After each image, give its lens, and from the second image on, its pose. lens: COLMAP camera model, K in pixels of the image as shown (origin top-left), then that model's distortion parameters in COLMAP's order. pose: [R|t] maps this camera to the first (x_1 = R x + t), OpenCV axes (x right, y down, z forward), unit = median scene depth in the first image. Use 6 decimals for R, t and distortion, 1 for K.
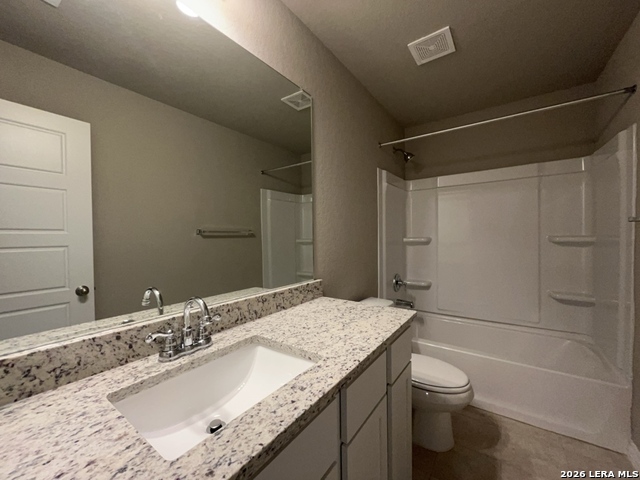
lens RADIAL K [[258.3, 0, 320.0], [0, 258.3, 241.3], [0, 0, 1]] dist [-0.002761, -0.000175]
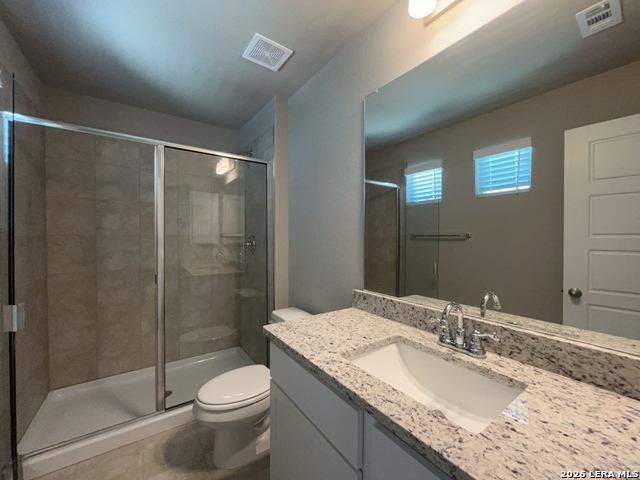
lens RADIAL K [[258.3, 0, 321.1], [0, 258.3, 238.9], [0, 0, 1]] dist [-0.002761, -0.000175]
pose [[-0.329135, 0.017711, -0.944117, 0.695215], [-0.003172, 0.999798, 0.019862, -0.076652], [0.944277, 0.009532, -0.329013, 0.722734]]
